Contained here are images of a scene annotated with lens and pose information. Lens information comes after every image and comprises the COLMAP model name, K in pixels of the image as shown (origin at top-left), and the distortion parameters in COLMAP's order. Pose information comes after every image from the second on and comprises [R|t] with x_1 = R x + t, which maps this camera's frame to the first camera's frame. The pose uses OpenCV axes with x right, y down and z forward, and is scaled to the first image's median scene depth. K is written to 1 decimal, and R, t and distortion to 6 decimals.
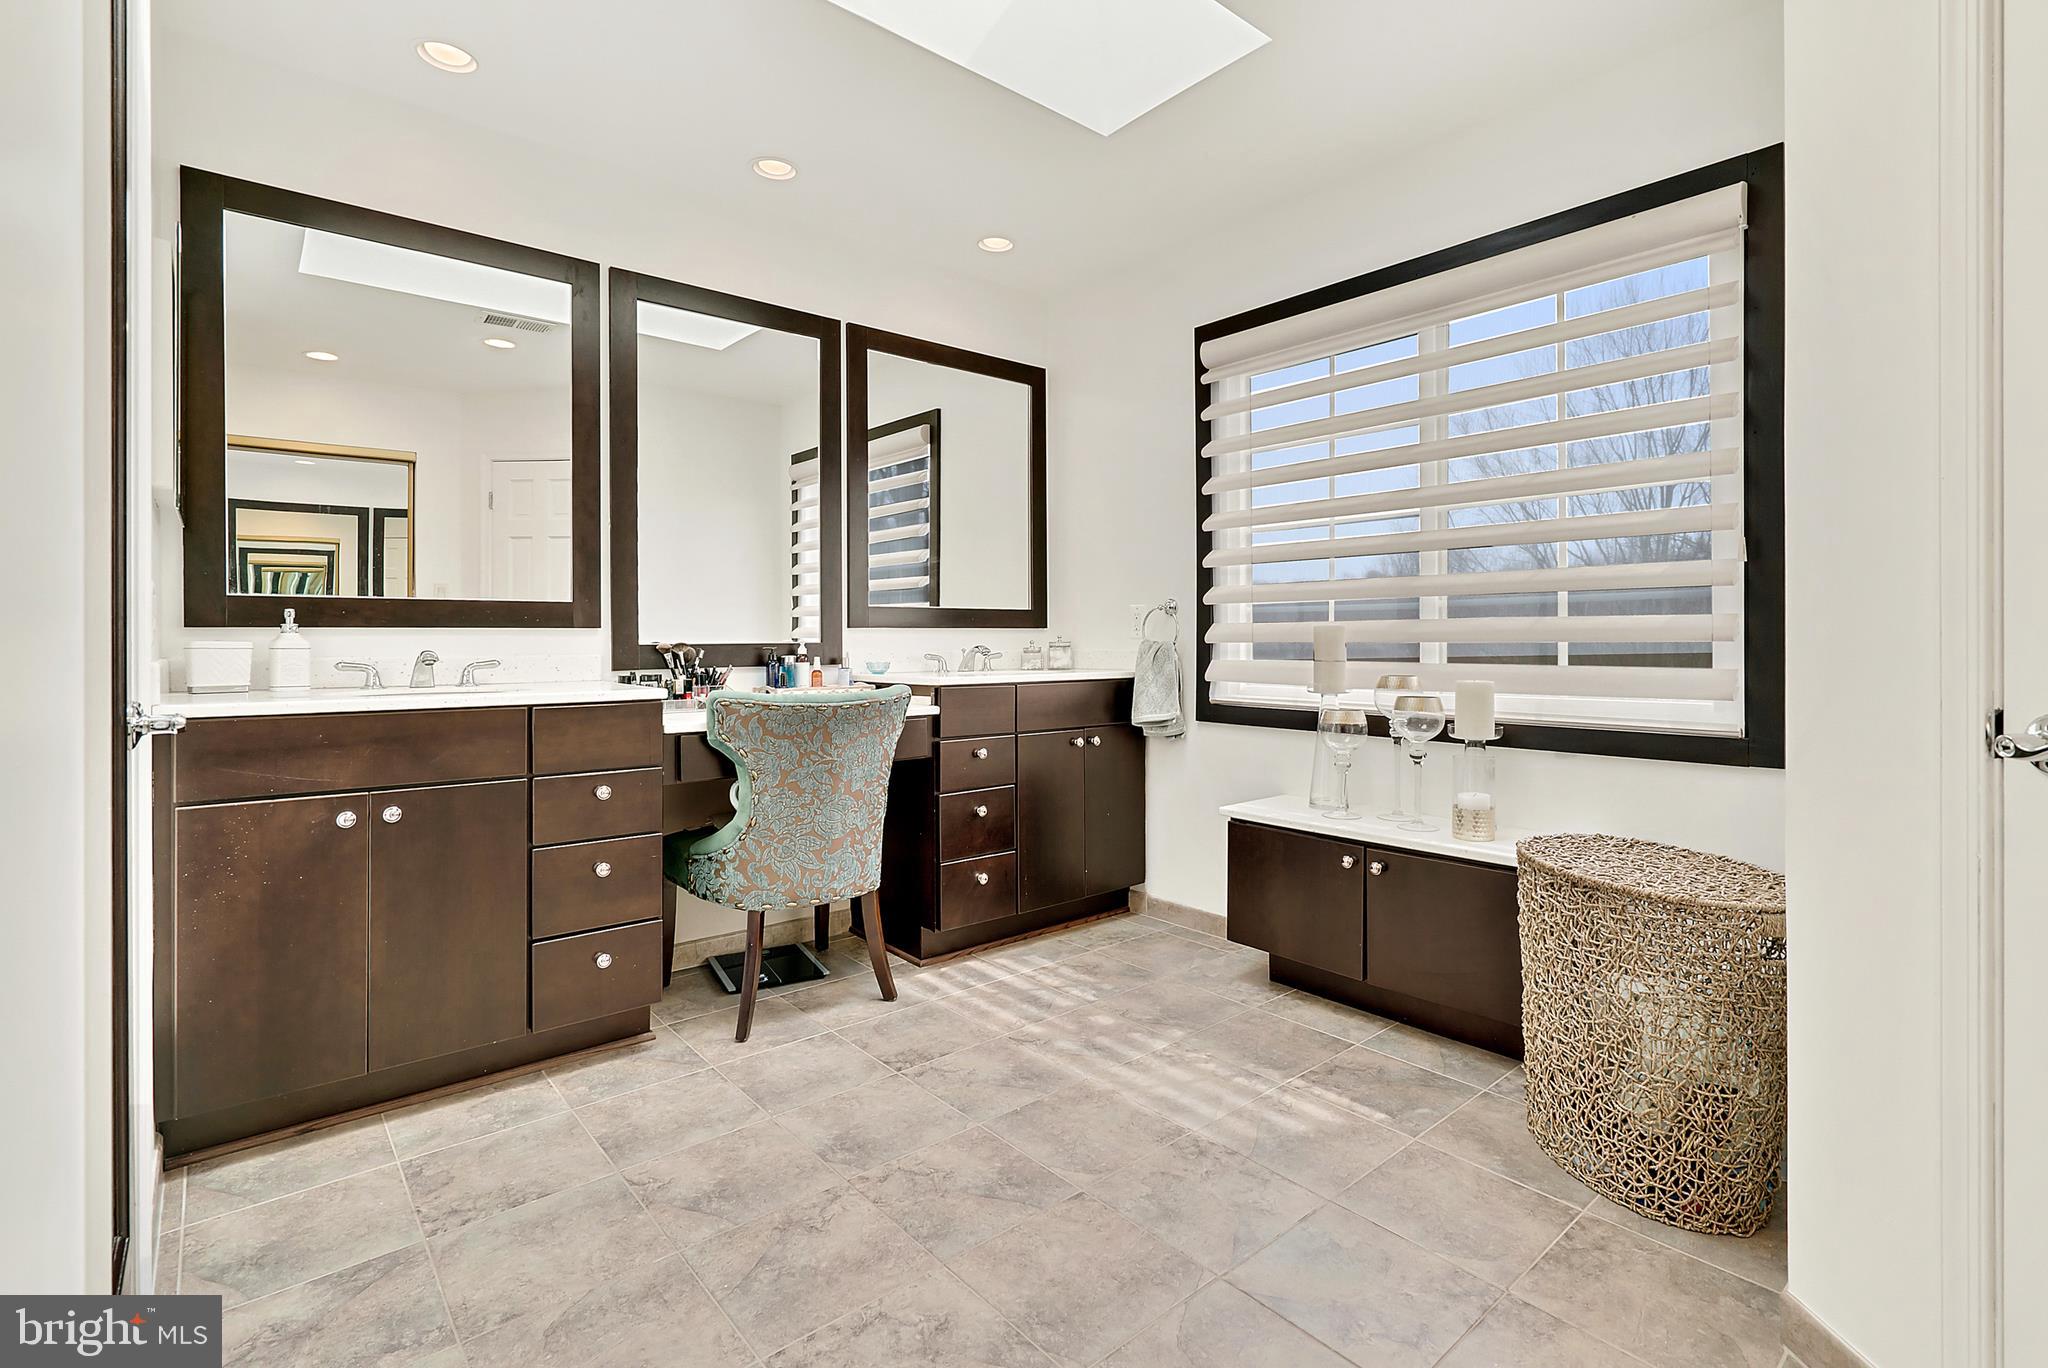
lens RADIAL K [[960.9, 0, 1025.1], [0, 960.9, 636.5], [0, 0, 1]] dist [-0.000966, 0.001125]
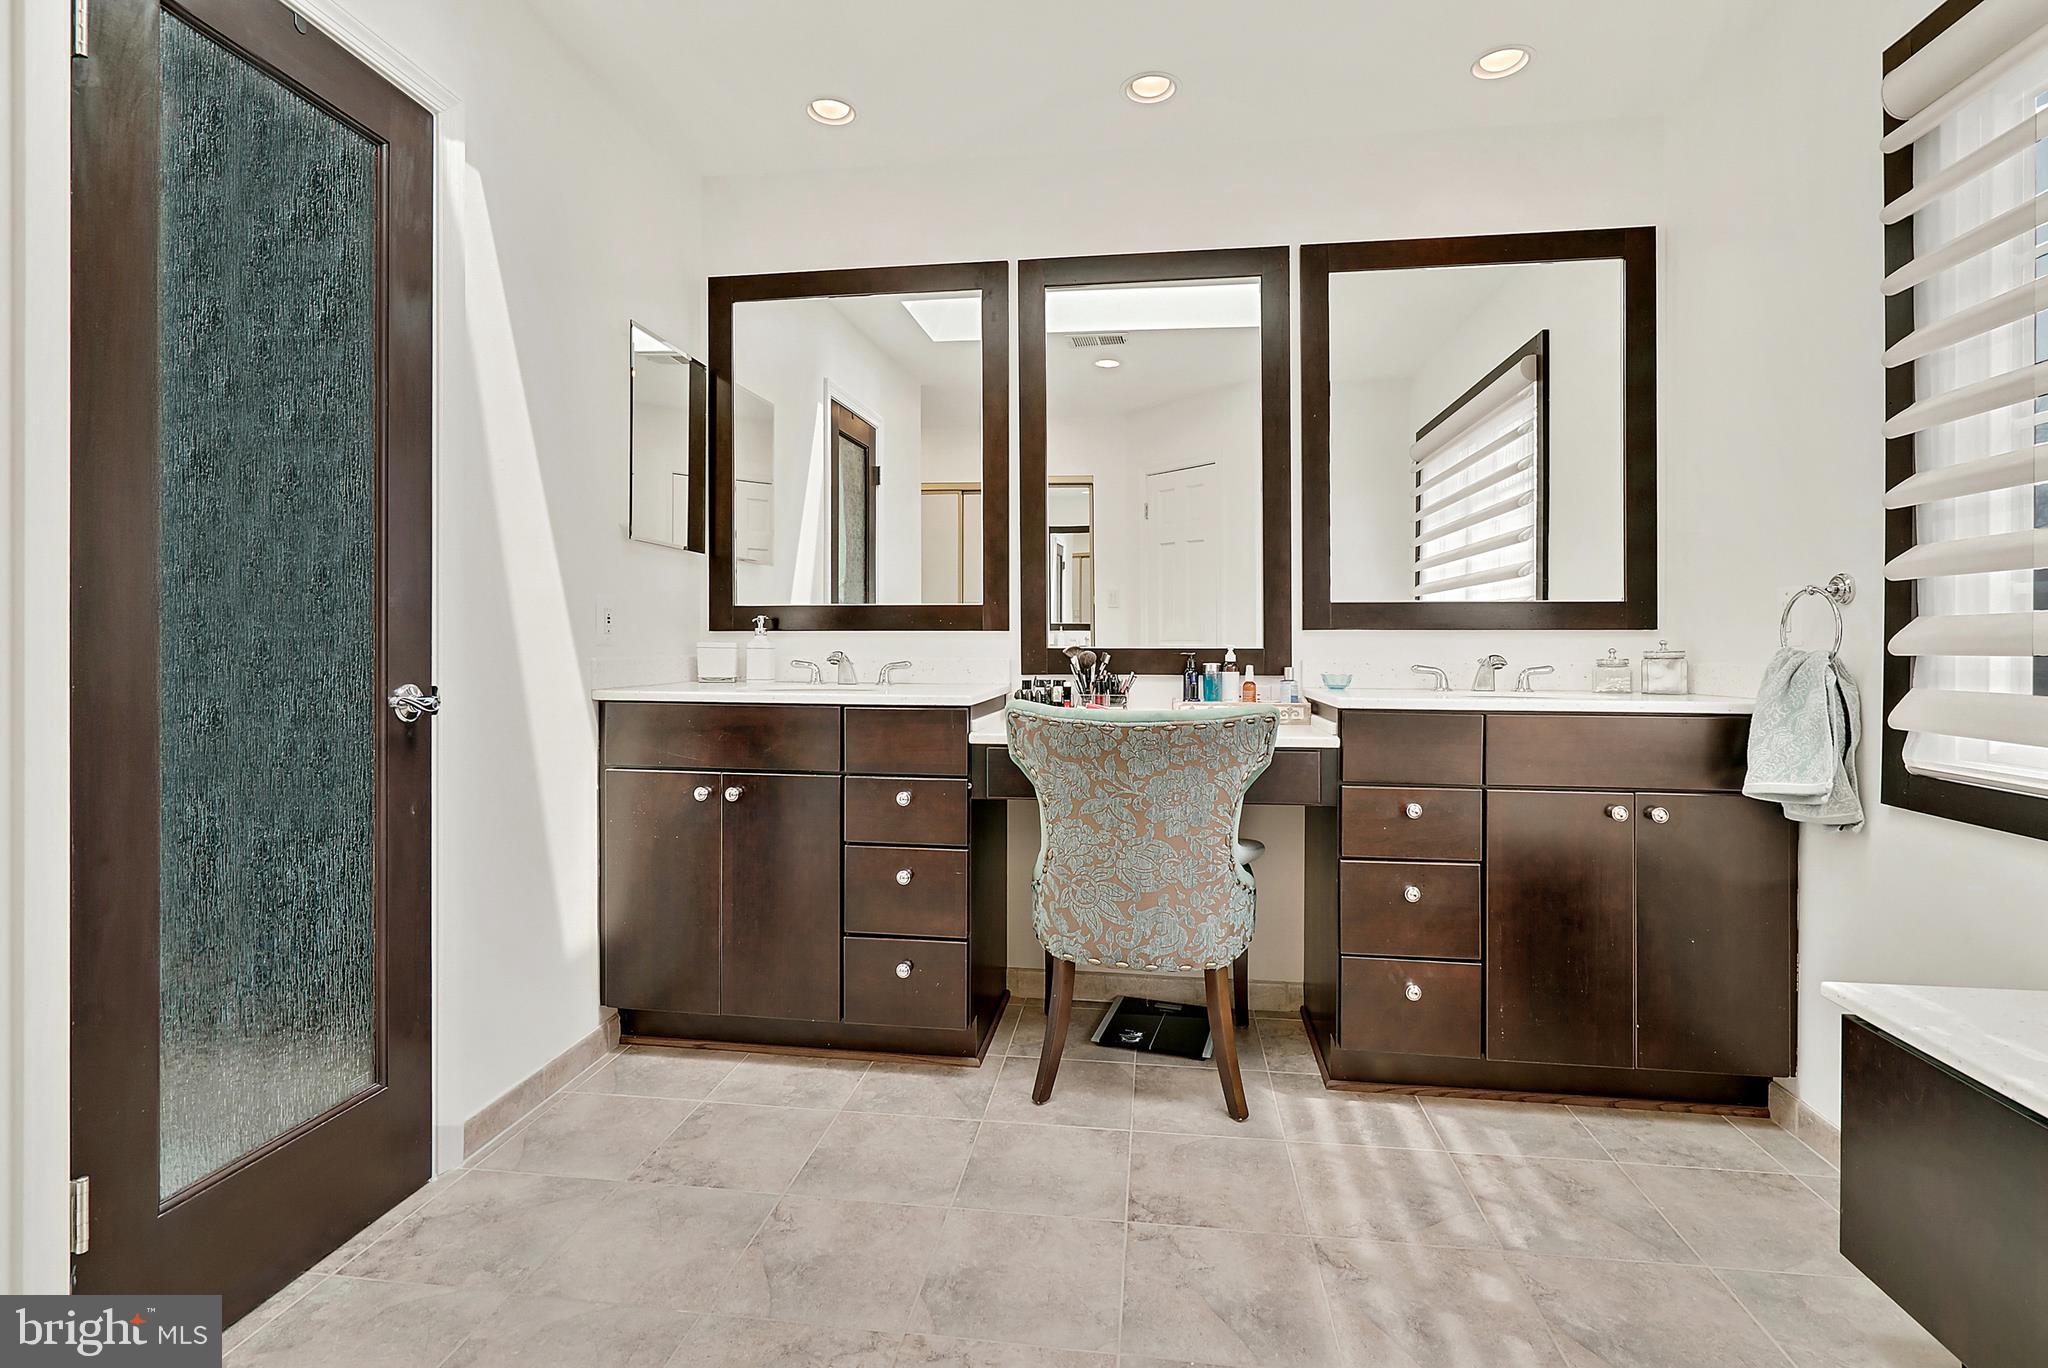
lens RADIAL K [[949.4, 0, 1024.8], [0, 949.4, 645.6], [0, 0, 1]] dist [-0.001983, 0.000548]
pose [[0.669558, 0.005966, -0.742736, 0.295671], [-0.004357, 0.999982, 0.004105, 0.002072], [0.742747, 0.000488, 0.669572, 0.365751]]
